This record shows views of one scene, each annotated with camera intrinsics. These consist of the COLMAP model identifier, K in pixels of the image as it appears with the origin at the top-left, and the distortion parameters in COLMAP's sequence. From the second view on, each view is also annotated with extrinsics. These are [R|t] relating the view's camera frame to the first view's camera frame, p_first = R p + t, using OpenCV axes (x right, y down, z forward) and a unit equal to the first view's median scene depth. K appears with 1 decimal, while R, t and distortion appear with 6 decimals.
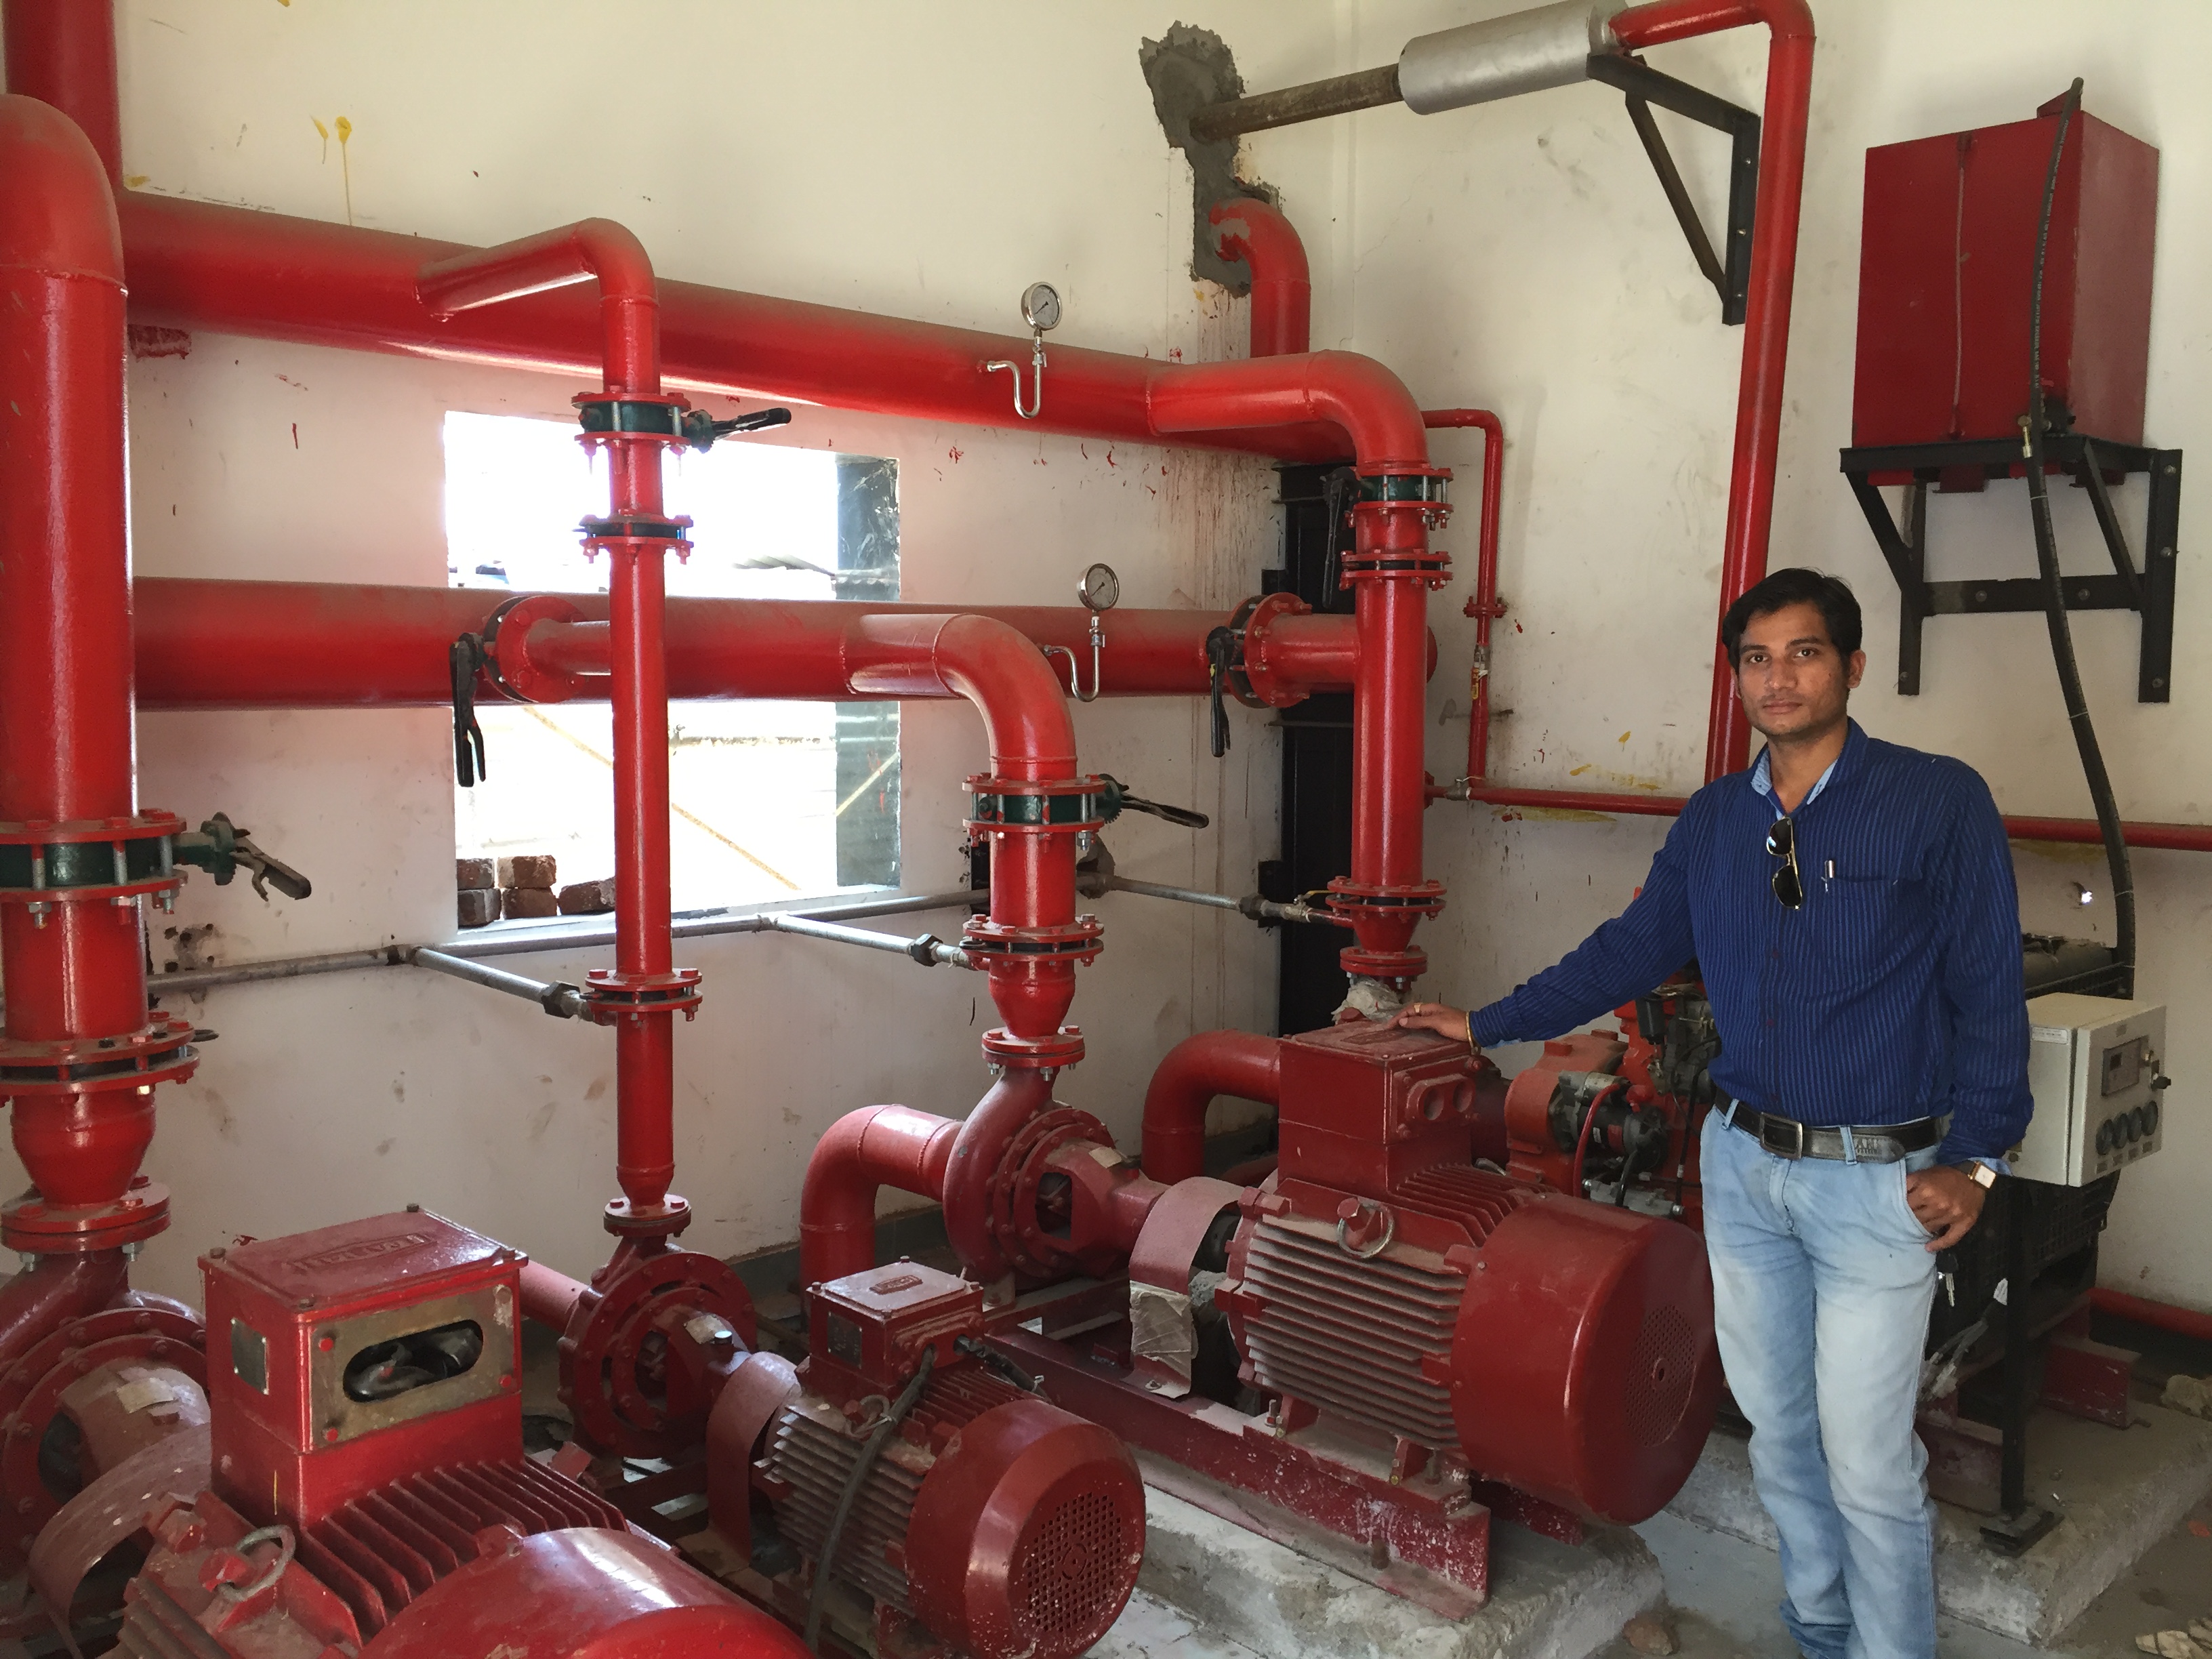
lens RADIAL K [[1873.9, 0, 1110.7], [0, 1873.9, 800.7], [0, 0, 1]] dist [0.077424, -0.113052]
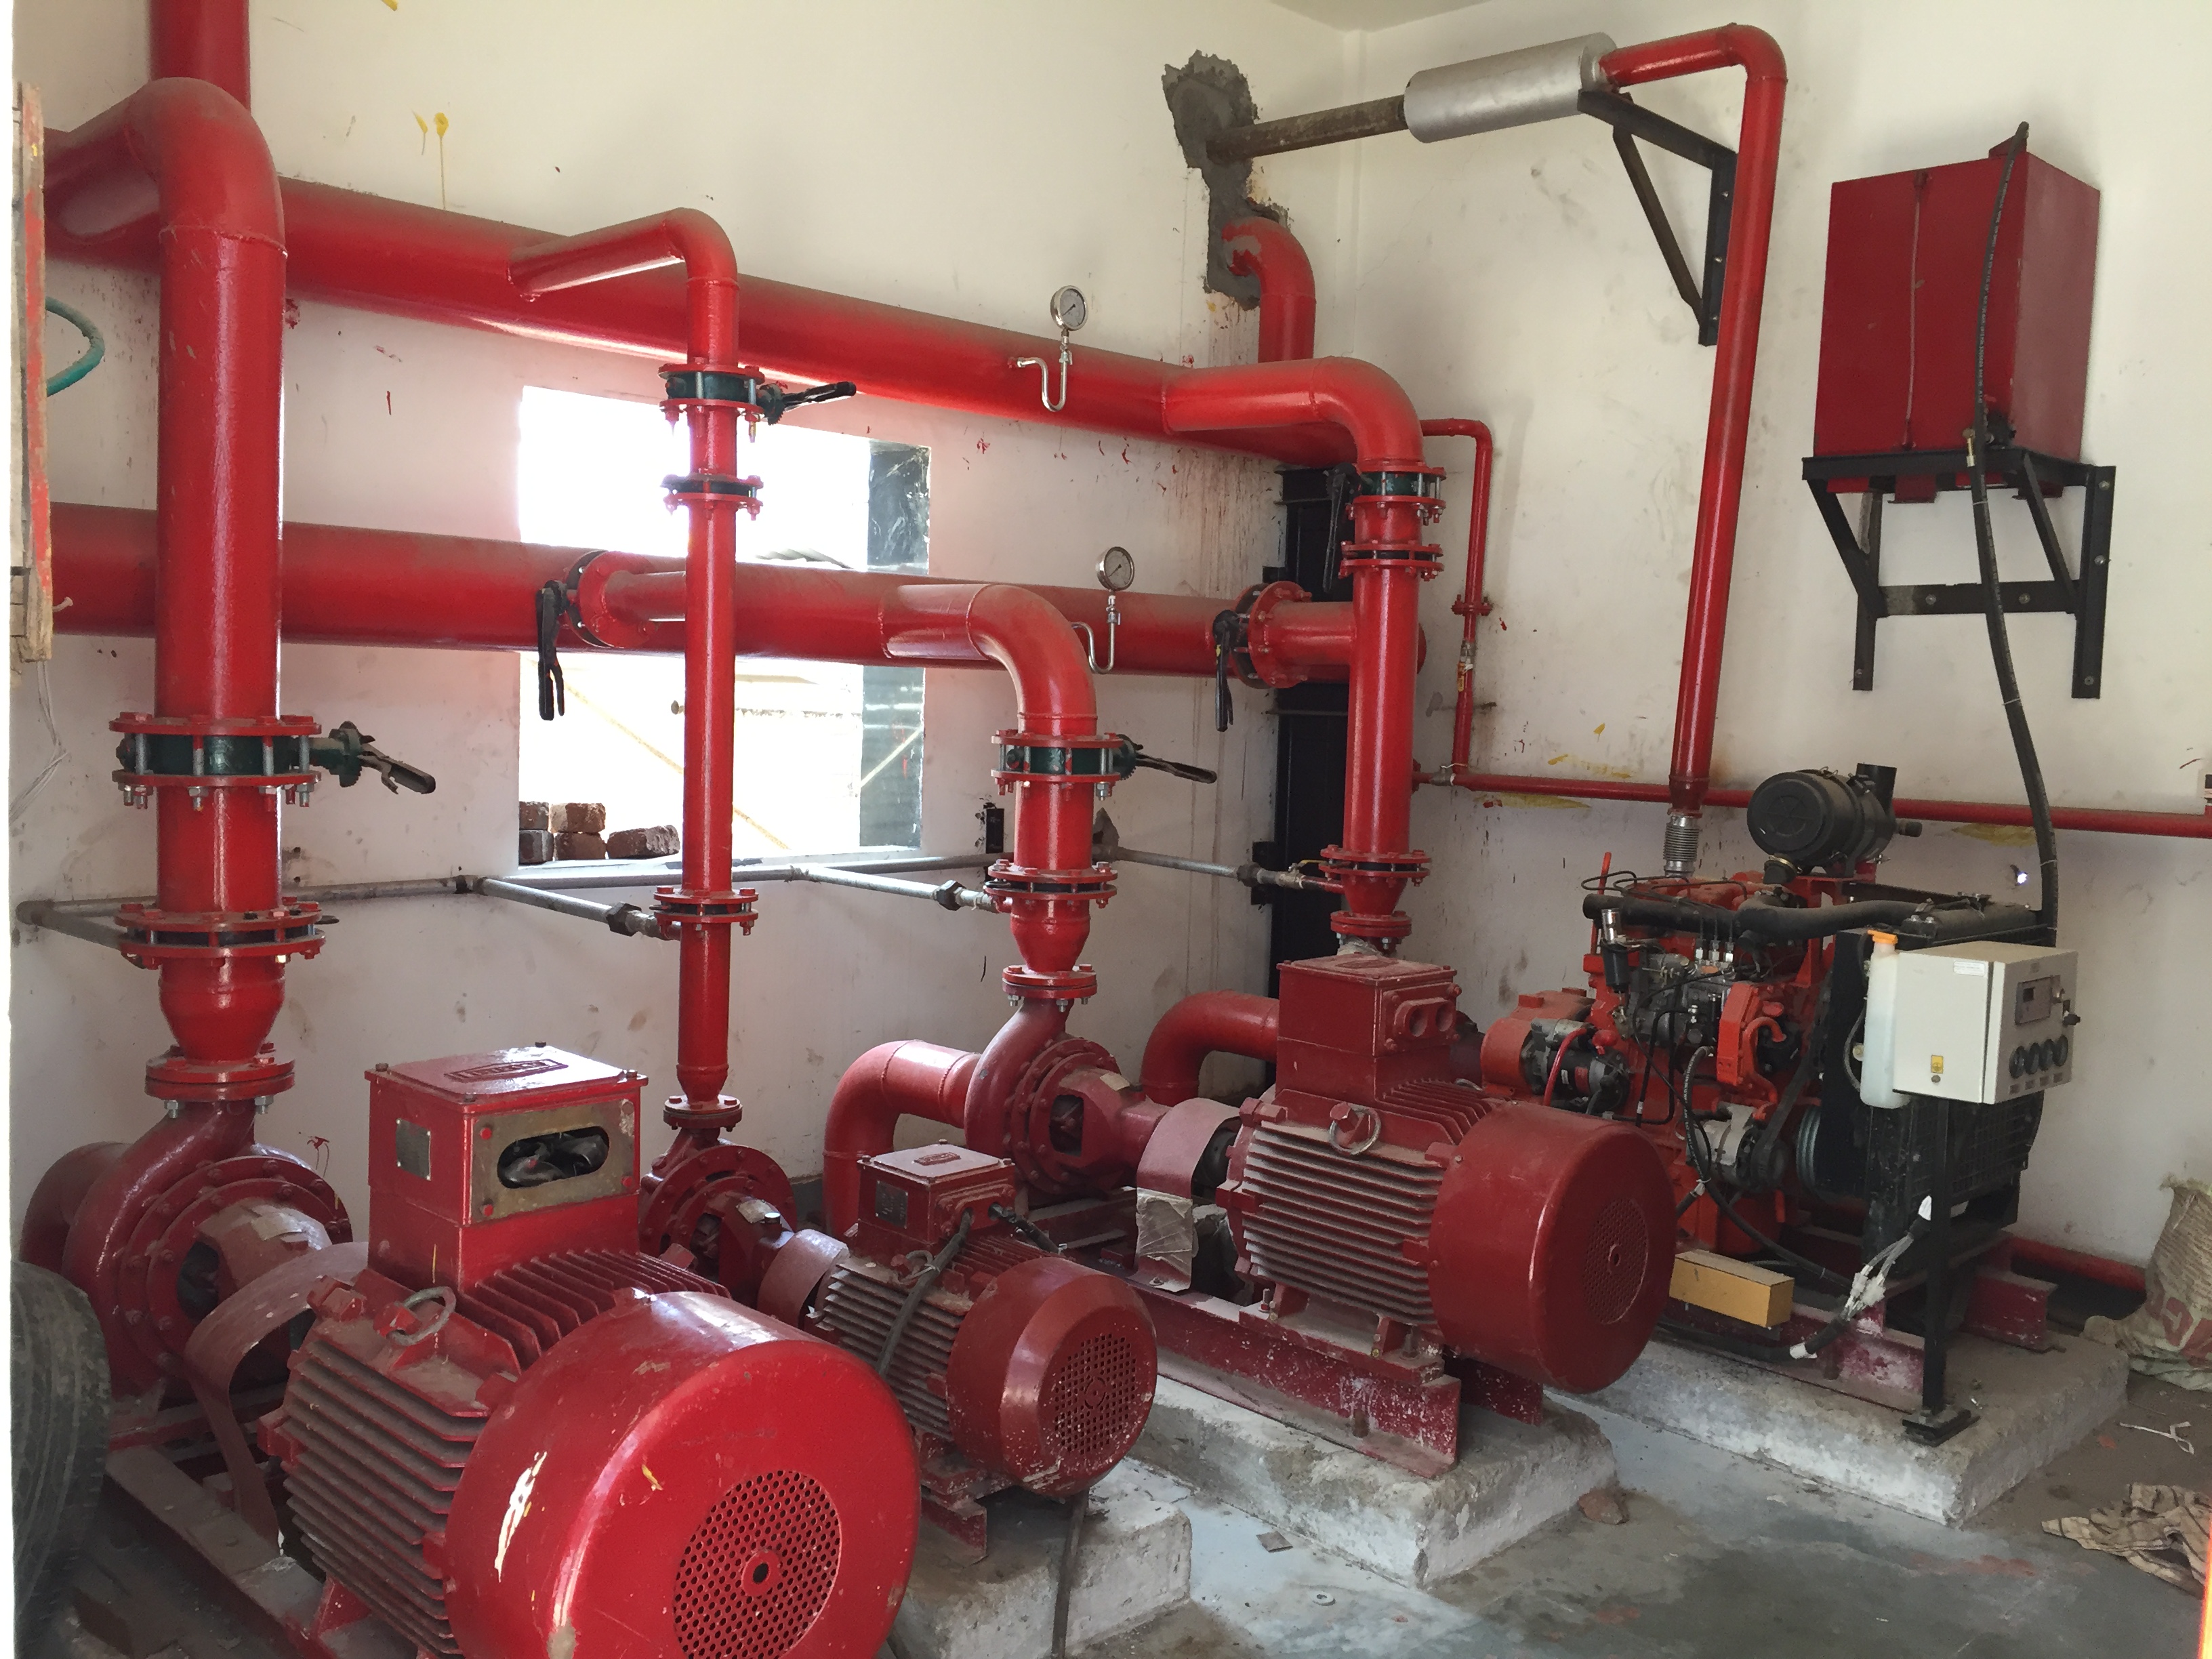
lens RADIAL K [[1881.1, 0, 1104.3], [0, 1881.1, 805.9], [0, 0, 1]] dist [0.079449, -0.116634]
pose [[0.999630, 0.025860, 0.008449, -0.022462], [-0.025734, 0.999562, -0.014643, 0.046308], [-0.008824, 0.014420, 0.999857, -0.097091]]
